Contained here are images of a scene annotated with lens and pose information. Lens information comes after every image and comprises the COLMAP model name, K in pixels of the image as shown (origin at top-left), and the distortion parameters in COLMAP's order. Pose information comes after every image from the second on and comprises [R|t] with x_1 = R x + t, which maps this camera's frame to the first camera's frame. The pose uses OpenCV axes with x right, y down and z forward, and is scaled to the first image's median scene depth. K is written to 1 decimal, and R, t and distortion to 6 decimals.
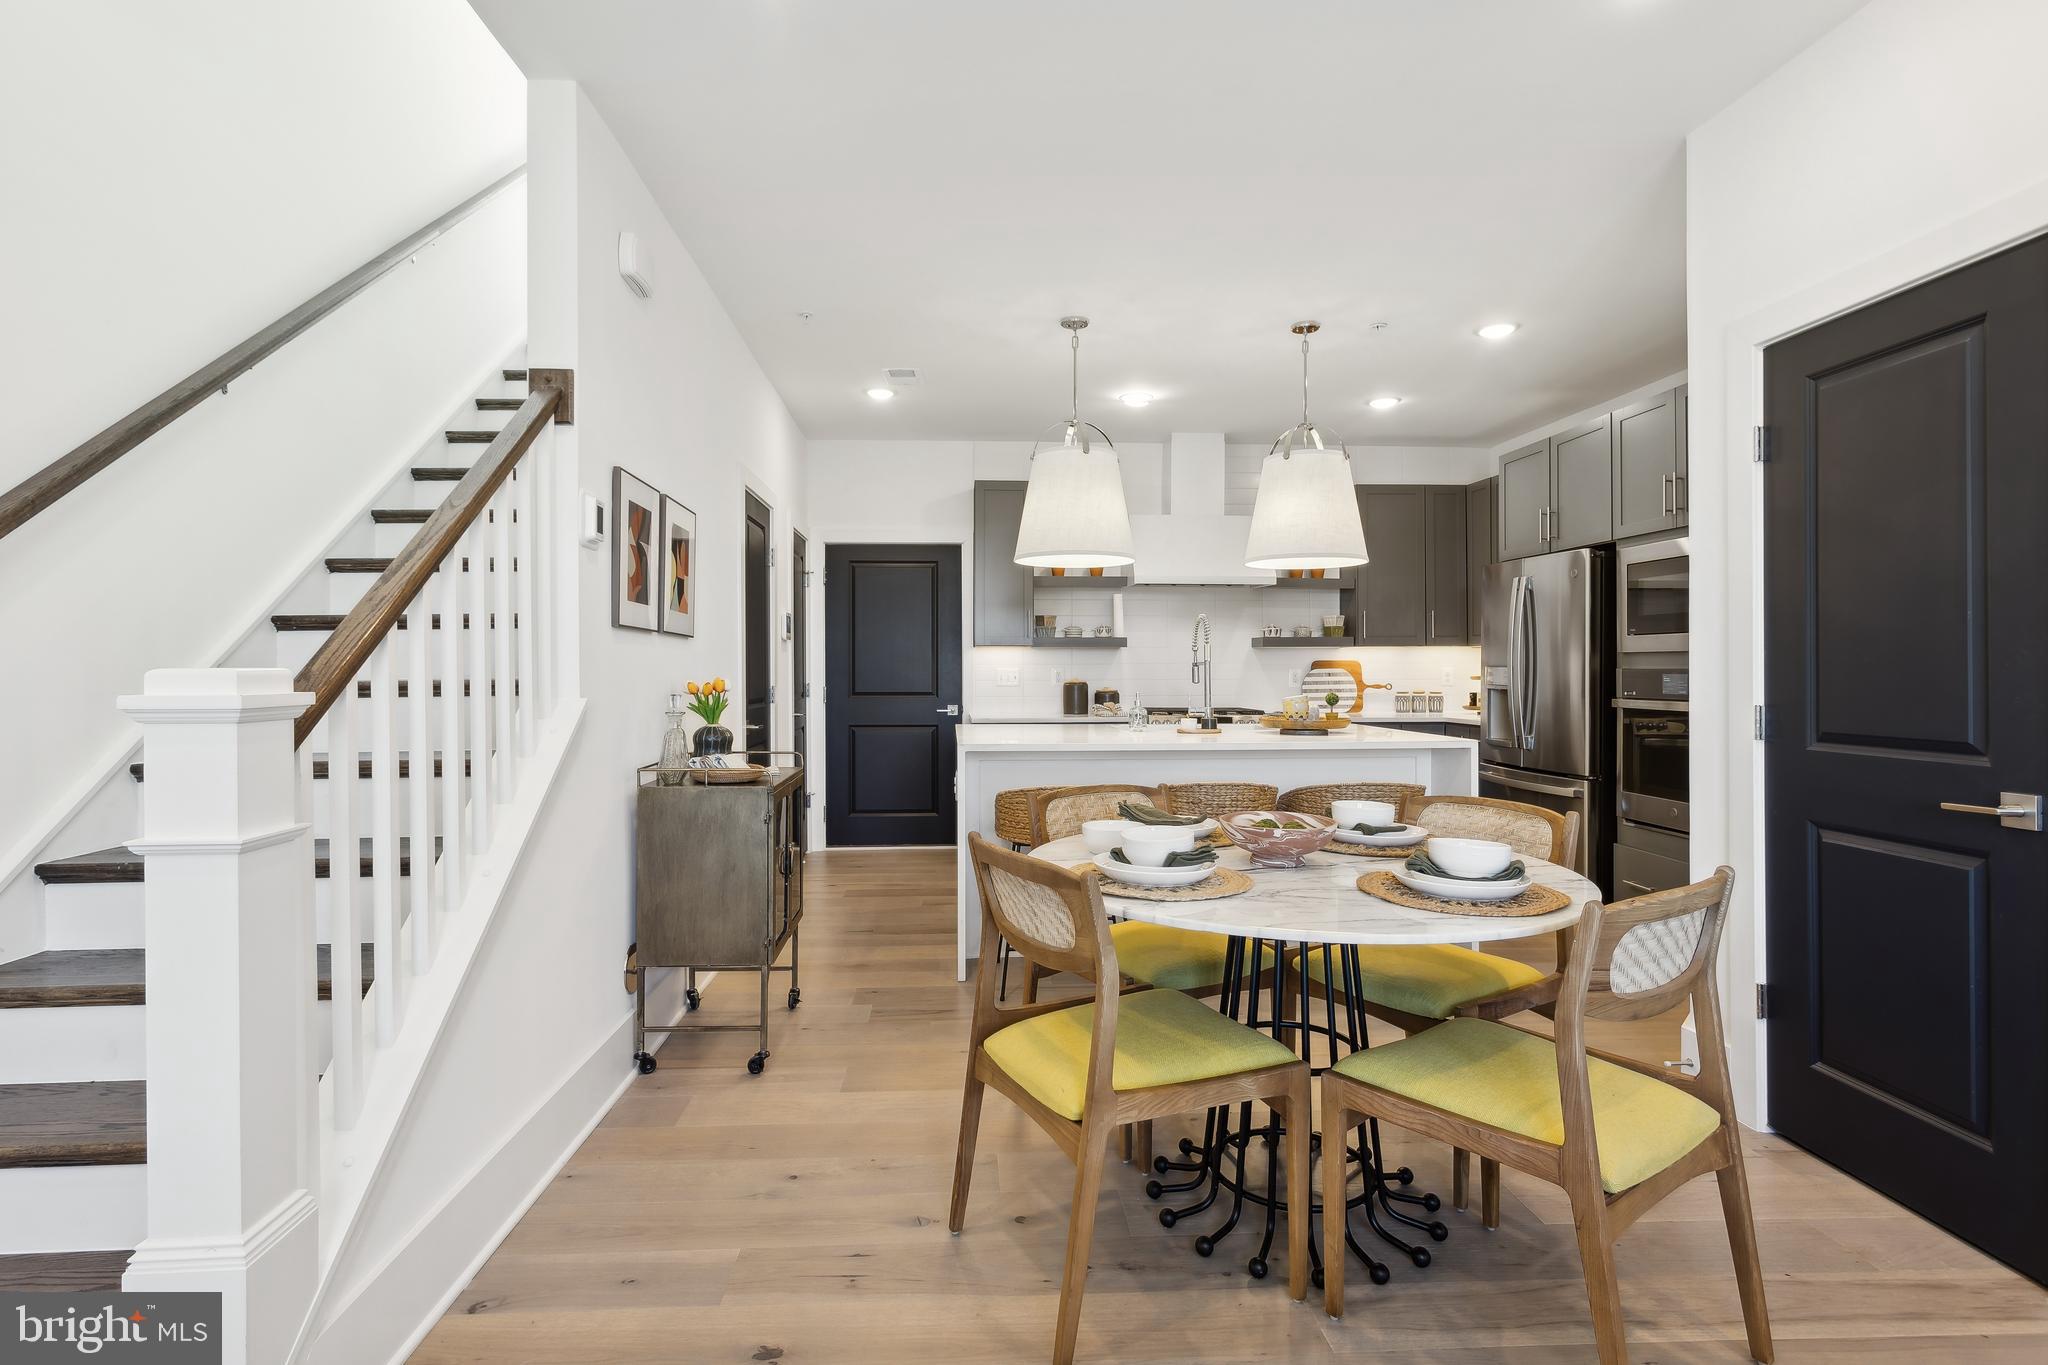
lens RADIAL K [[1014.8, 0, 1006.8], [0, 1014.8, 670.0], [0, 0, 1]] dist [0.002542, 0.003214]
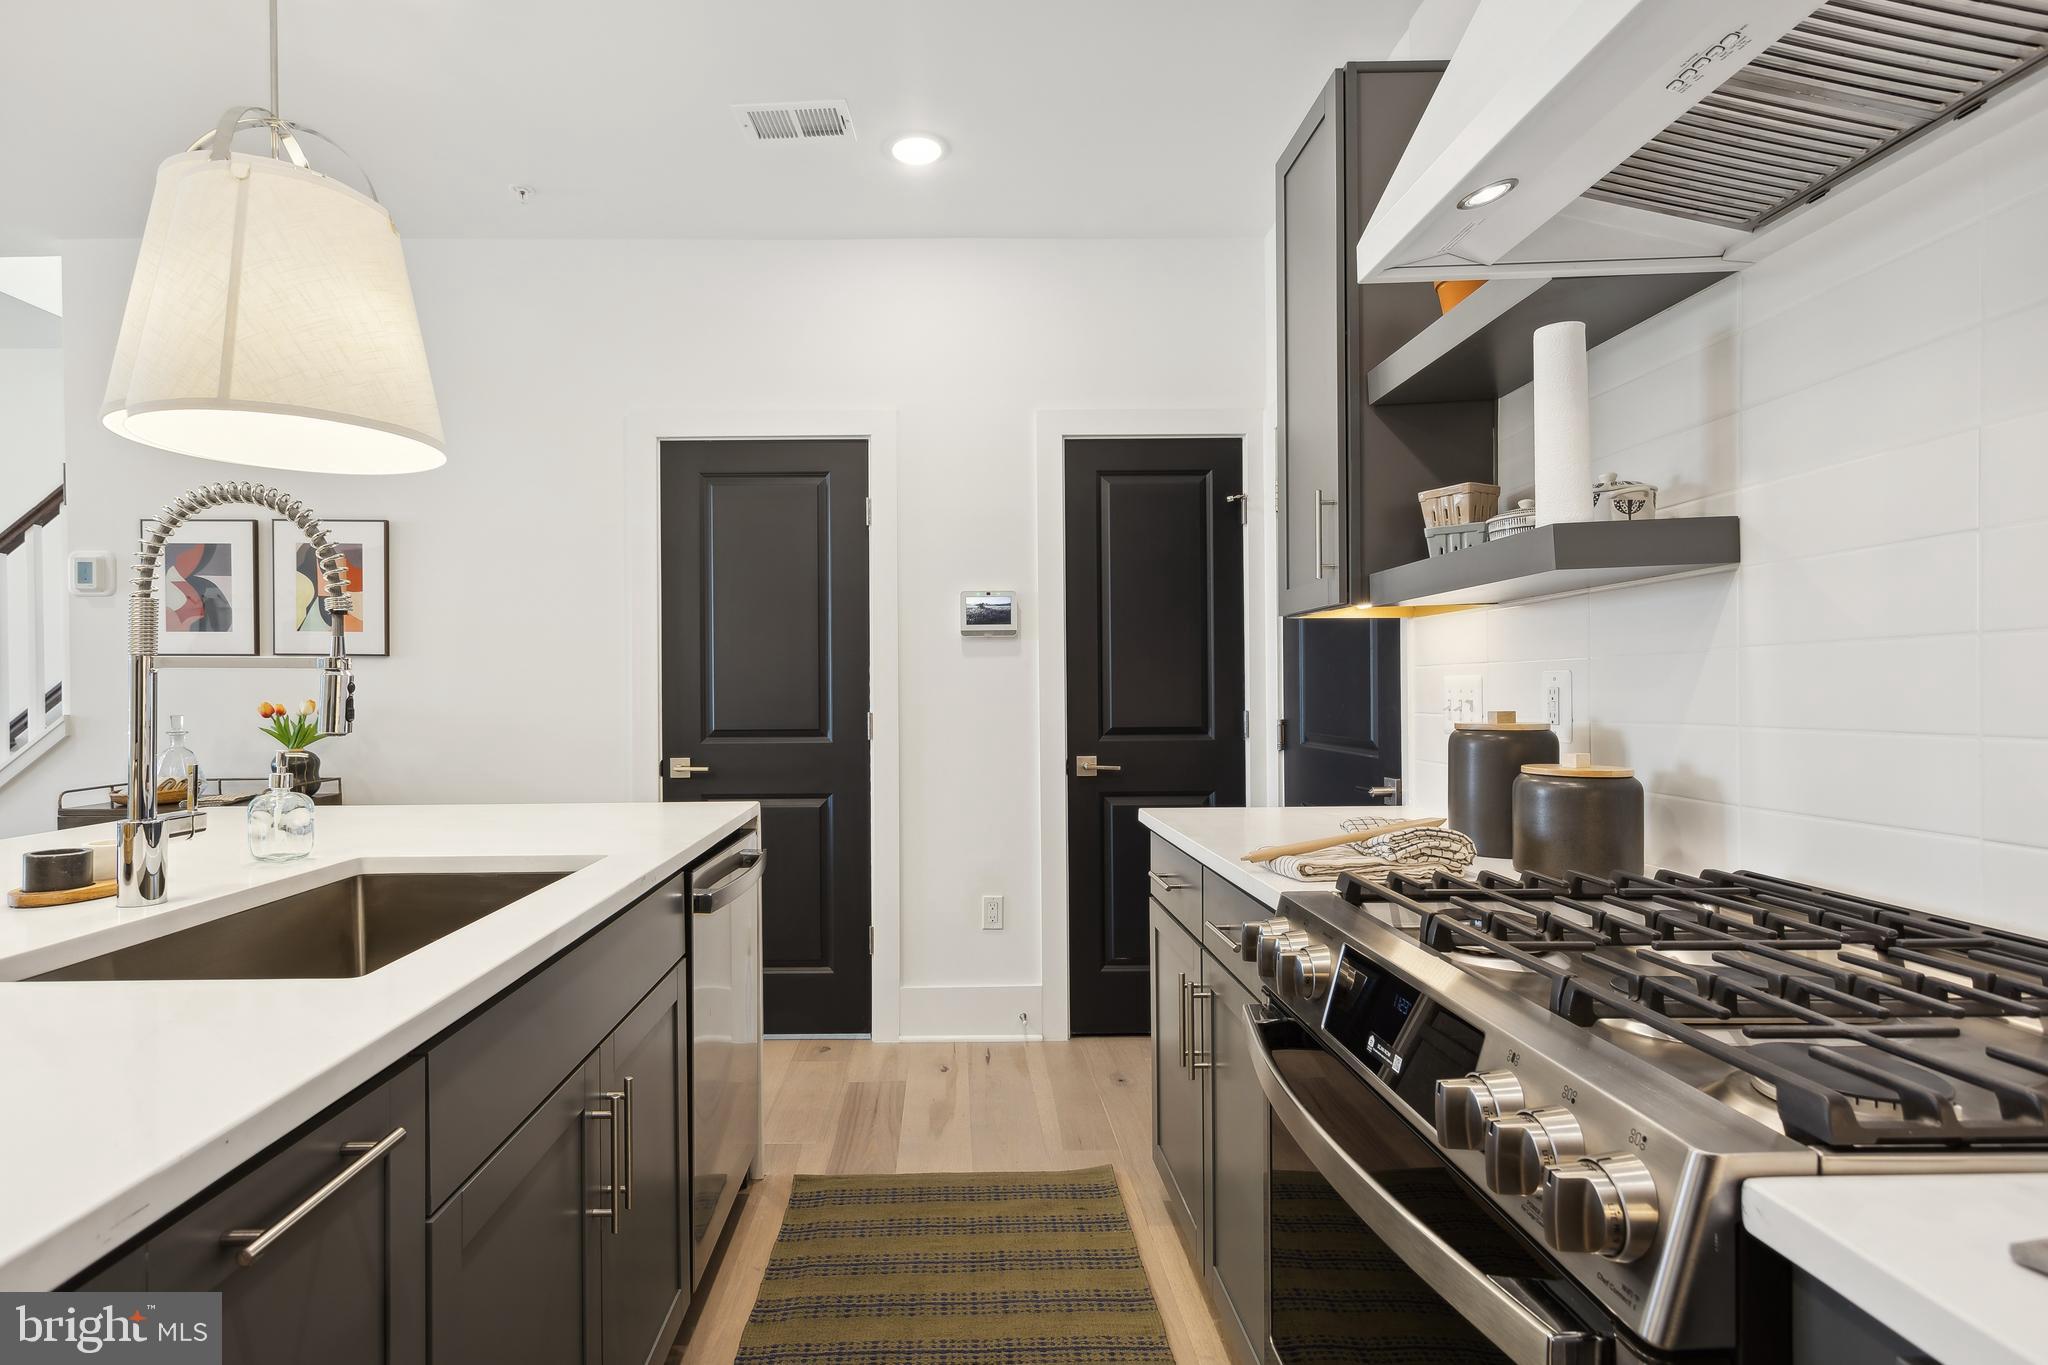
lens RADIAL K [[1014.8, 0, 1036.2], [0, 1014.8, 683.6], [0, 0, 1]] dist [0.002542, 0.003214]
pose [[-0.040560, -0.001079, -0.999177, 0.431366], [0.006293, 0.999979, -0.001335, 0.003044], [0.999157, -0.006342, -0.040552, 1.153017]]
